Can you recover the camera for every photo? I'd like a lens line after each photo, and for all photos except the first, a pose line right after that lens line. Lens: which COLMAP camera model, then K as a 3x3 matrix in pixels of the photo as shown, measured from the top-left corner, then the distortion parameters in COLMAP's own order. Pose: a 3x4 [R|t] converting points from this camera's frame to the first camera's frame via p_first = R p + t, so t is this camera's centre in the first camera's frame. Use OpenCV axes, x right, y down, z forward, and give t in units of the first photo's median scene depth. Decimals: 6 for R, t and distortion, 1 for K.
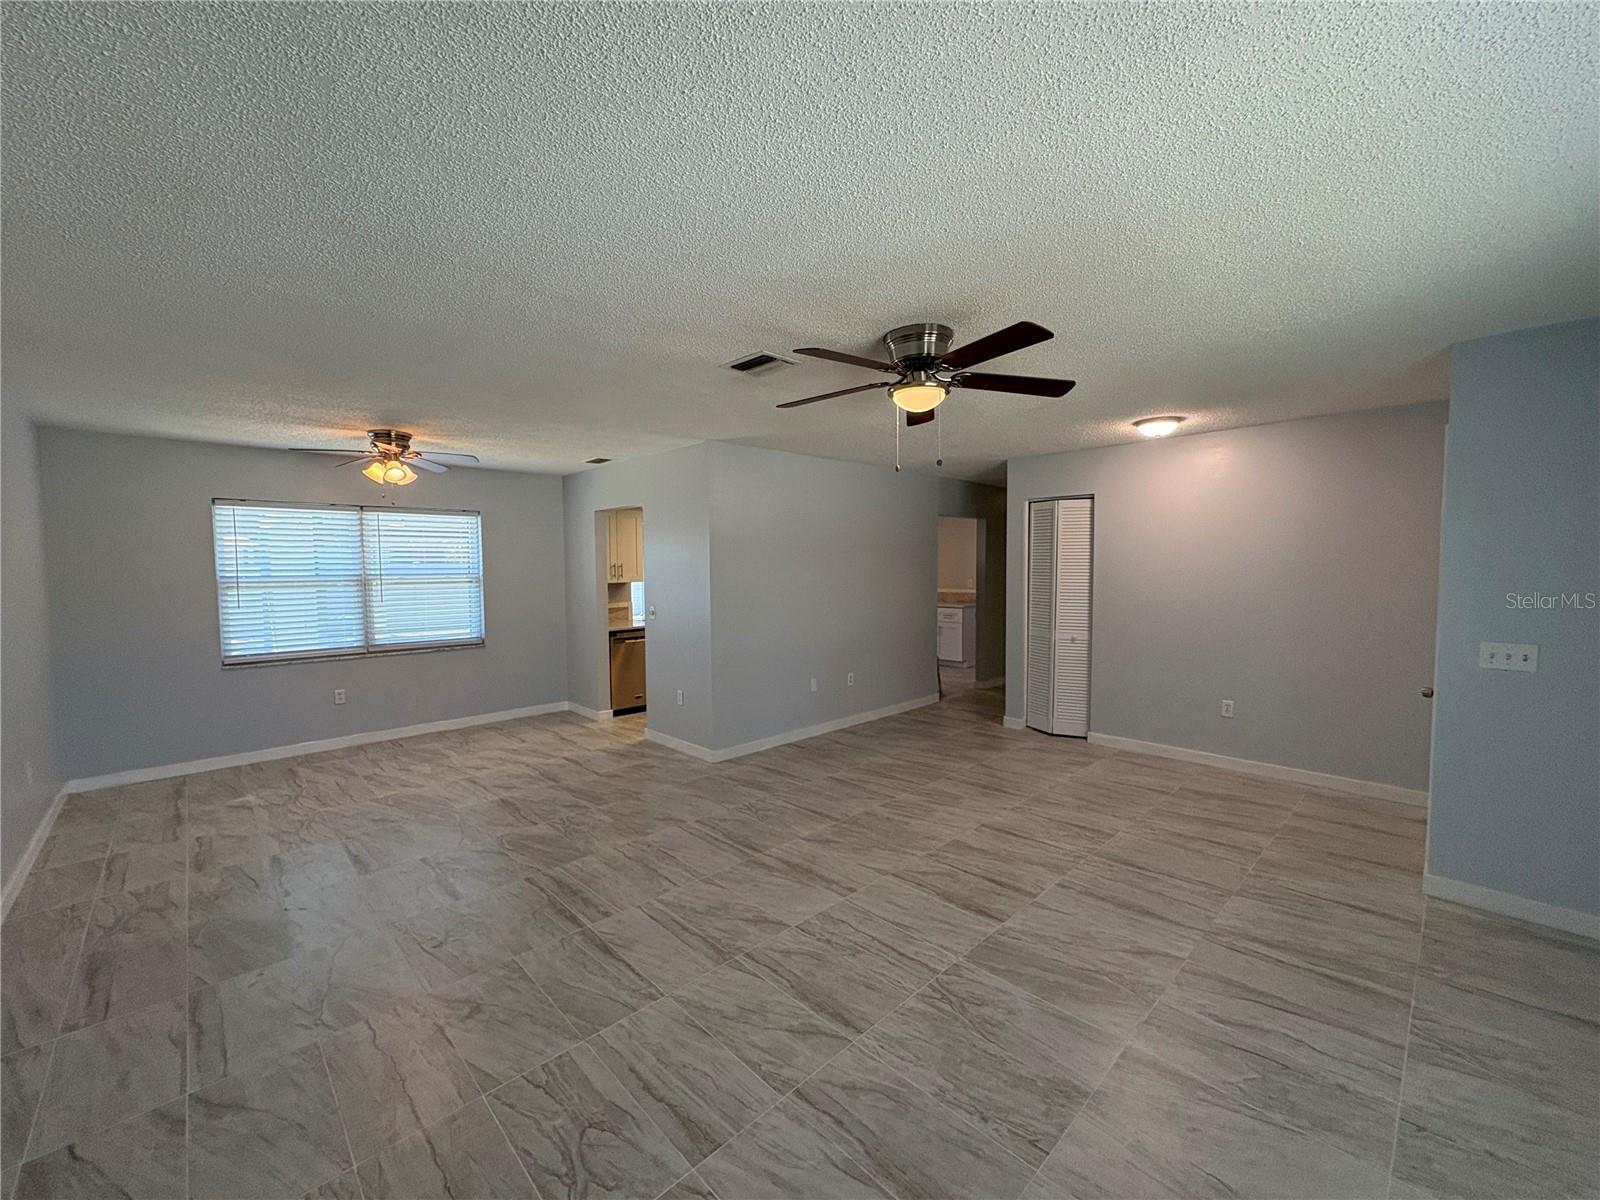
lens RADIAL K [[640.3, 0, 801.0], [0, 640.3, 613.2], [0, 0, 1]] dist [-0.000984, 0.000594]
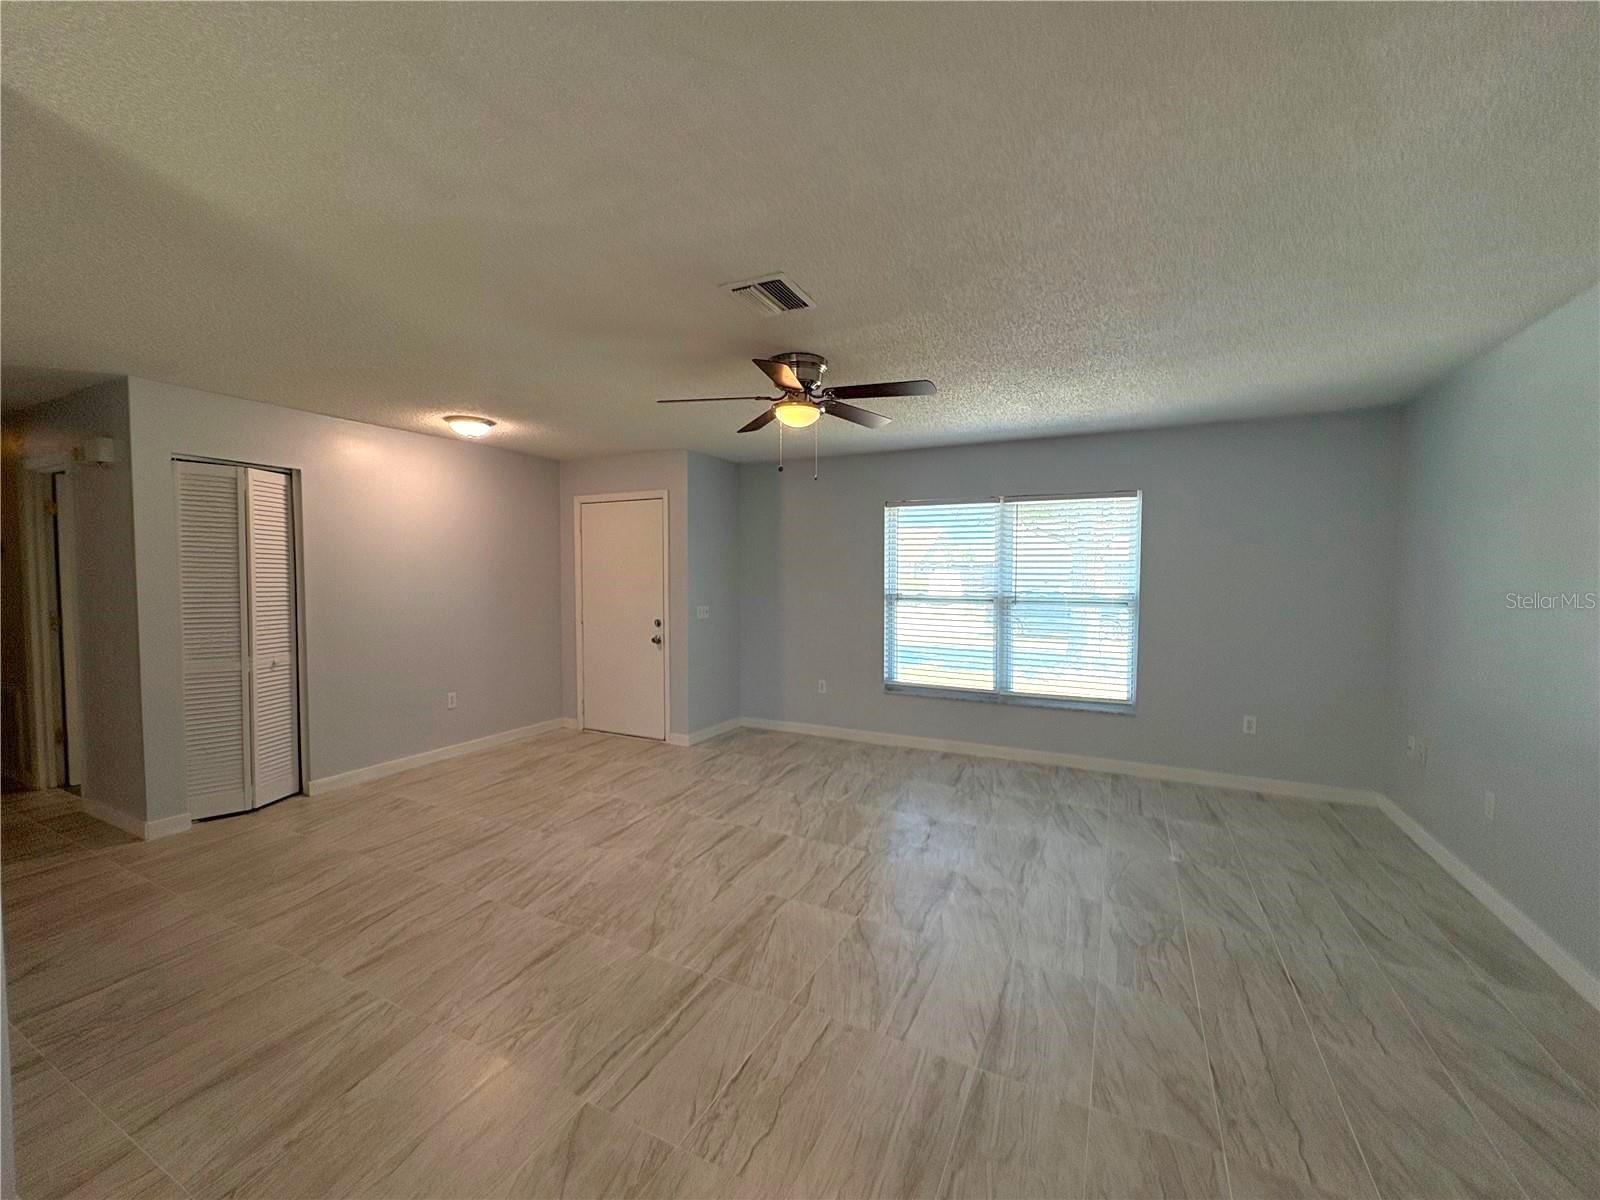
lens RADIAL K [[640.3, 0, 801.2], [0, 640.3, 591.5], [0, 0, 1]] dist [-0.000984, 0.000594]
pose [[-0.335473, -0.019901, 0.941840, -0.703135], [0.068665, 0.996601, 0.045515, -0.053383], [-0.939544, 0.079940, -0.332966, 1.056545]]
